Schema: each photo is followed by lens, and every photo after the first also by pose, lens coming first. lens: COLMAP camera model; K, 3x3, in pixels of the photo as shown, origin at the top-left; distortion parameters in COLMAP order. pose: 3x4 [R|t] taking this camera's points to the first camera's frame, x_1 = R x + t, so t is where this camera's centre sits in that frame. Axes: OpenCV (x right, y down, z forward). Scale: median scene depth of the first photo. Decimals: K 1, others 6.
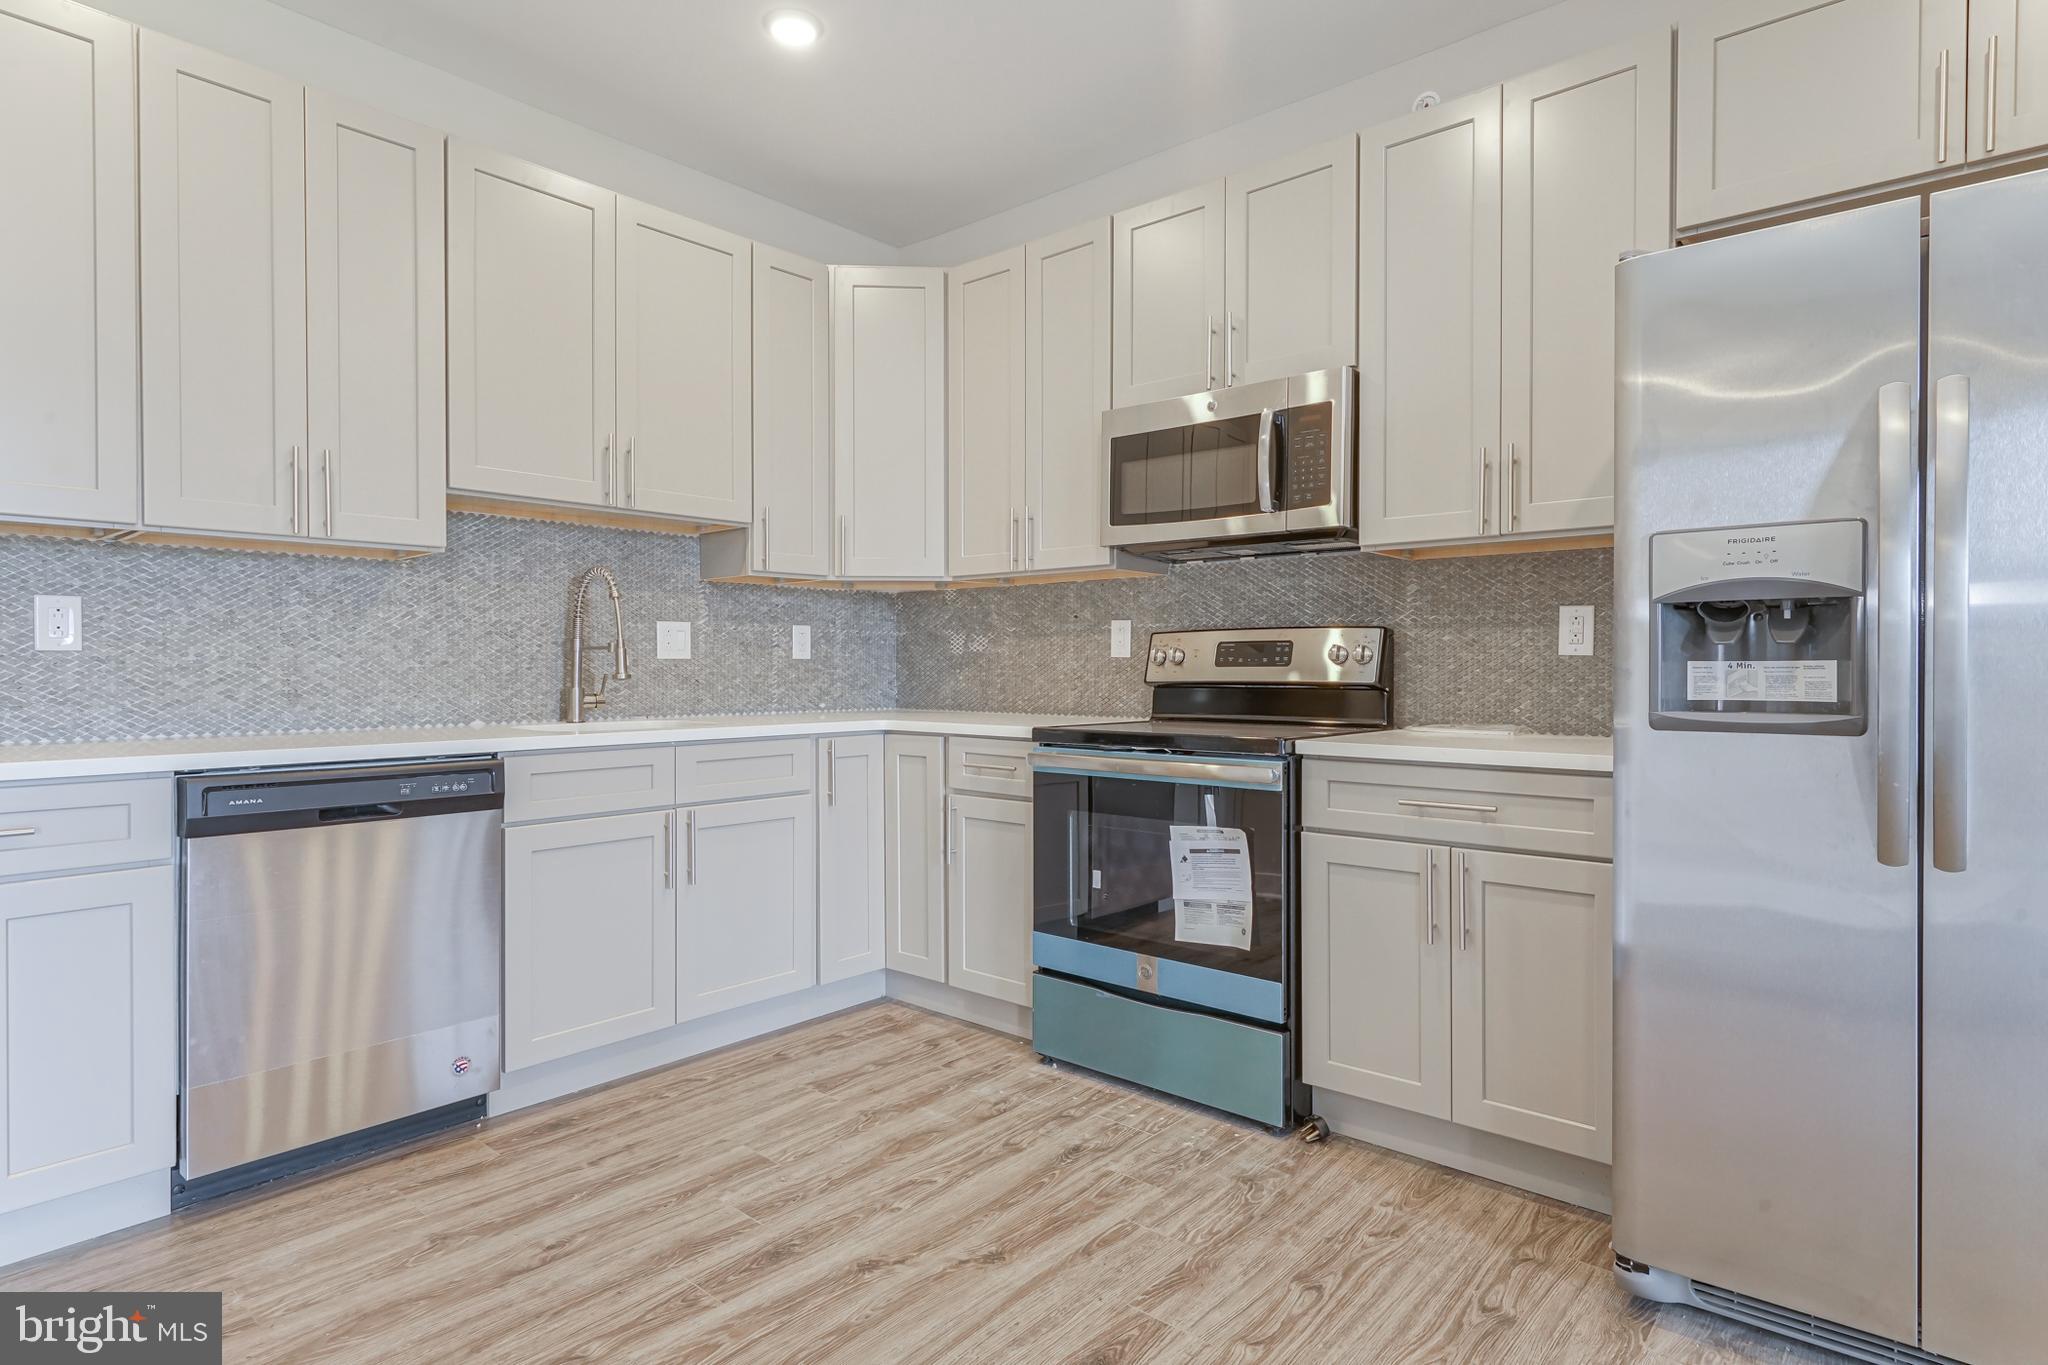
lens RADIAL K [[1072.6, 0, 991.0], [0, 1072.6, 676.8], [0, 0, 1]] dist [0.006224, -0.005175]
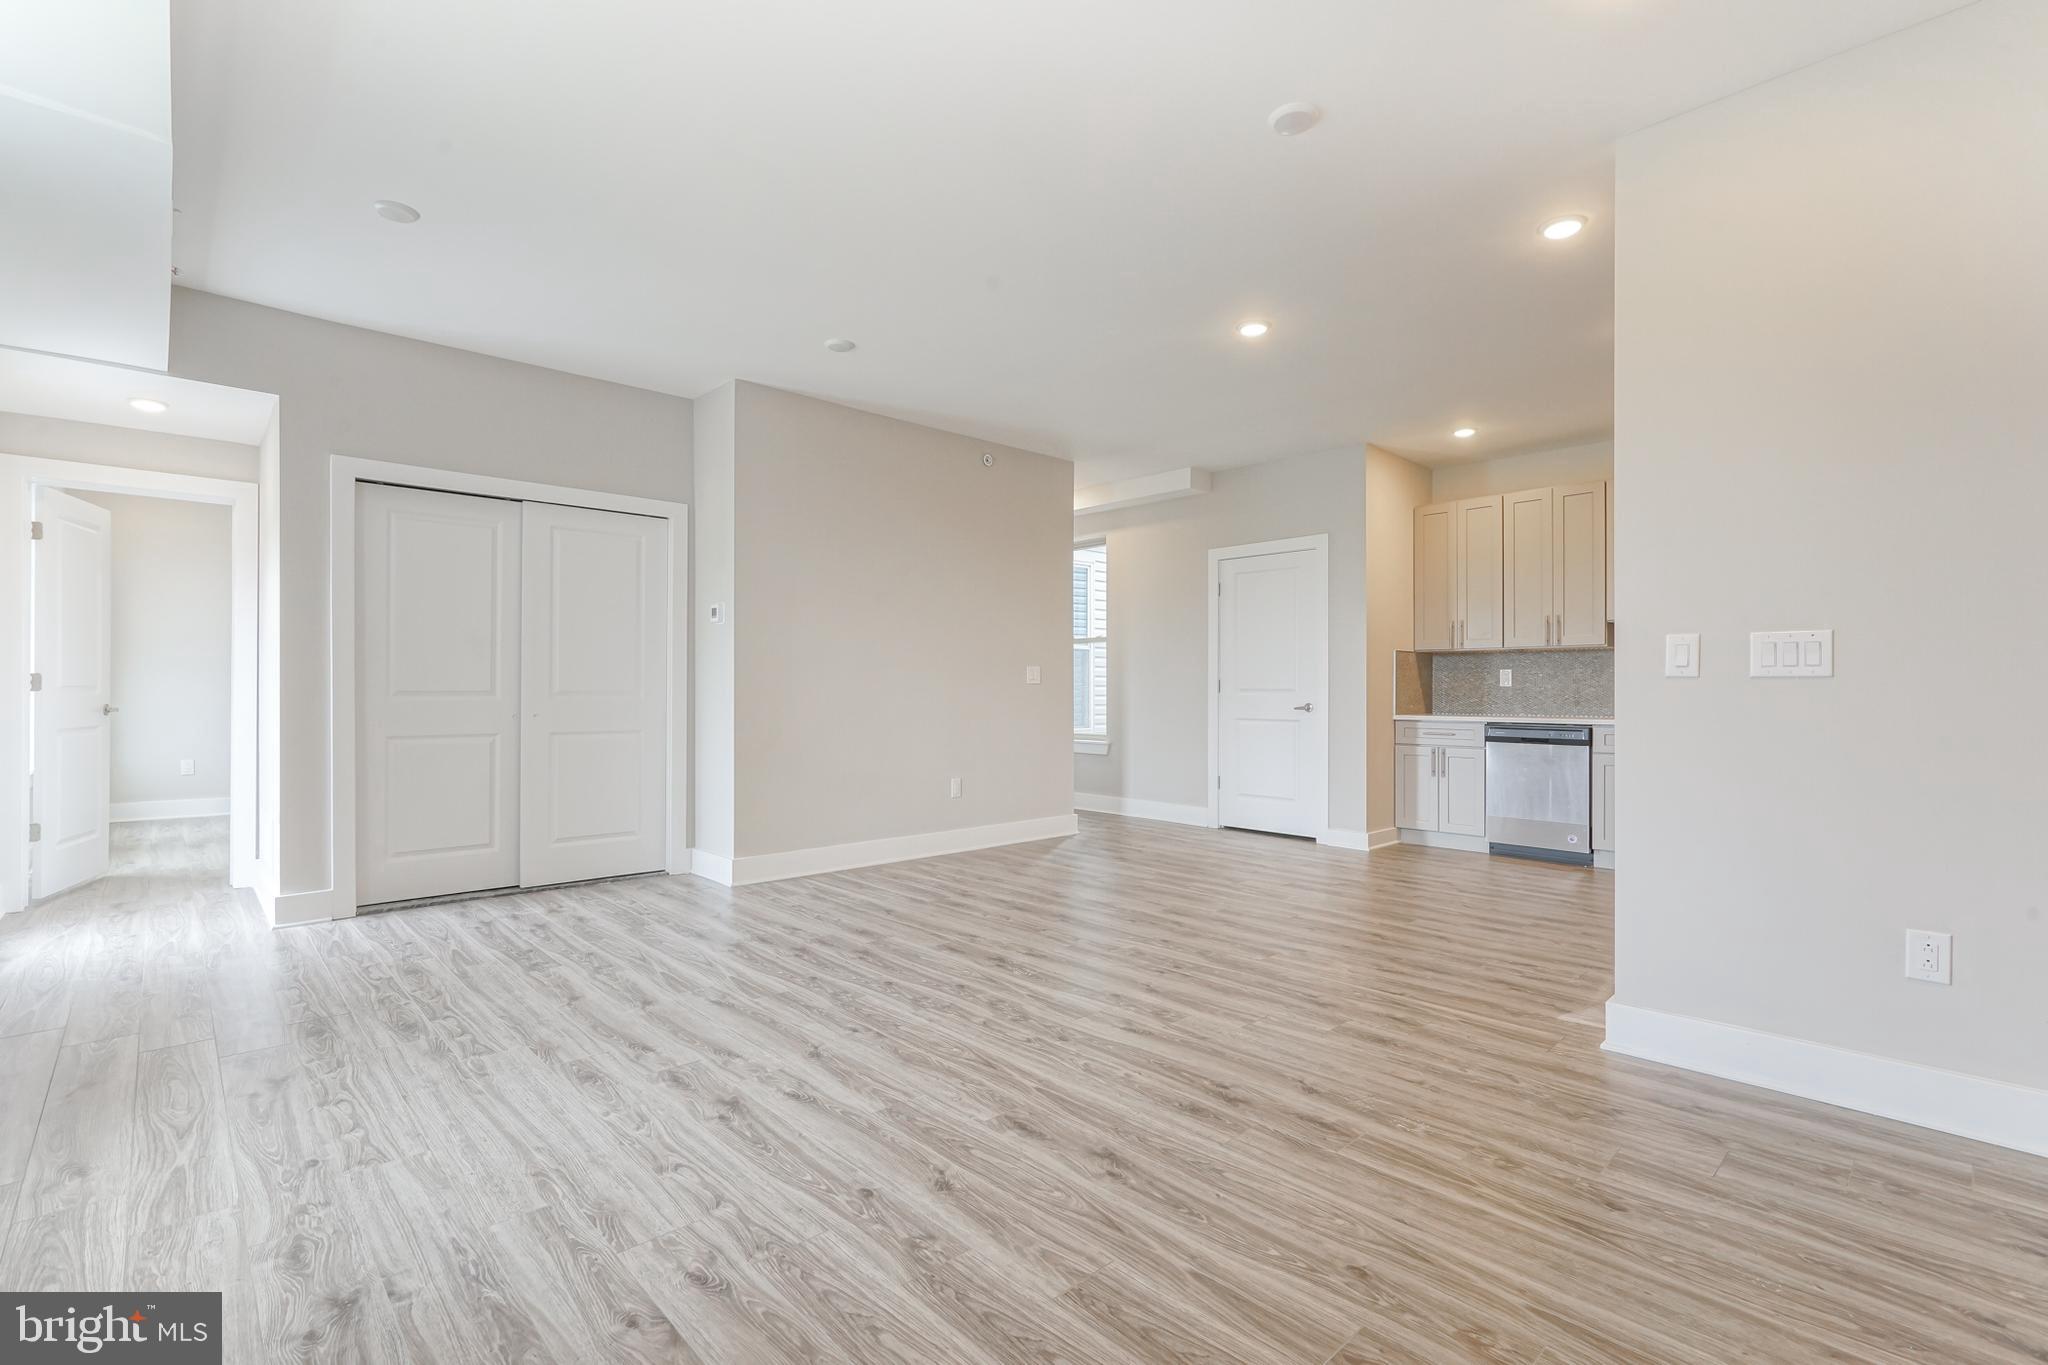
lens RADIAL K [[941.9, 0, 1022.7], [0, 941.9, 683.1], [0, 0, 1]] dist [-0.009256, 0.003262]
pose [[-0.090847, -0.004049, -0.995857, 1.833616], [-0.011962, 0.999924, -0.002975, -0.004909], [0.995793, 0.011642, -0.090888, -0.153883]]
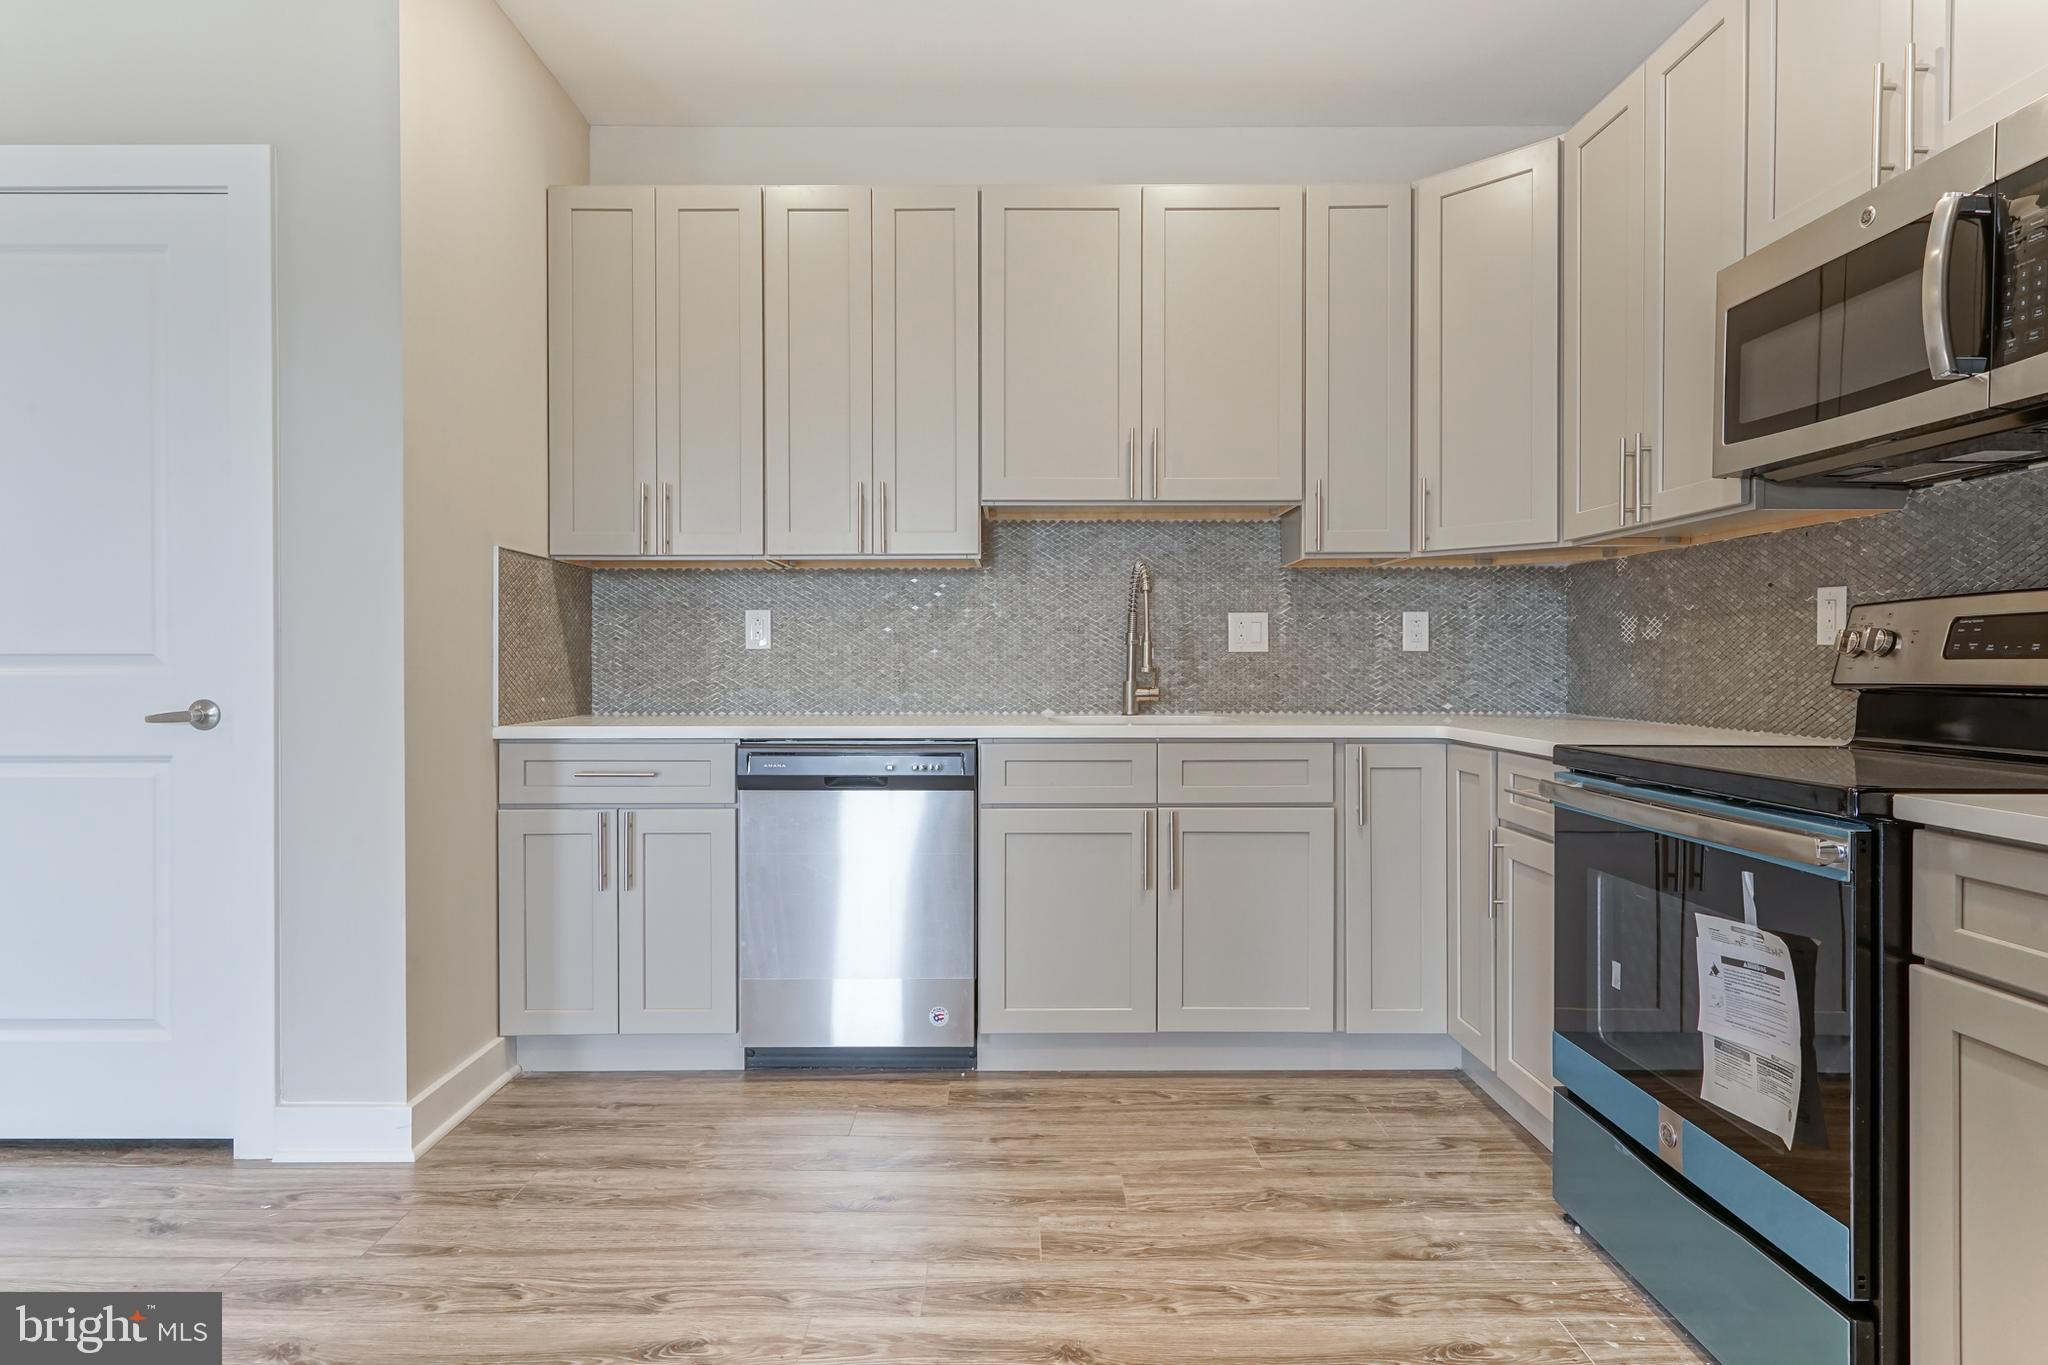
lens RADIAL K [[1072.6, 0, 1021.9], [0, 1072.6, 669.2], [0, 0, 1]] dist [0.006224, -0.005175]
pose [[0.673645, 0.005080, -0.739038, 0.361886], [-0.006209, 0.999980, 0.001214, -0.001962], [0.739029, 0.003771, 0.673663, 0.282628]]
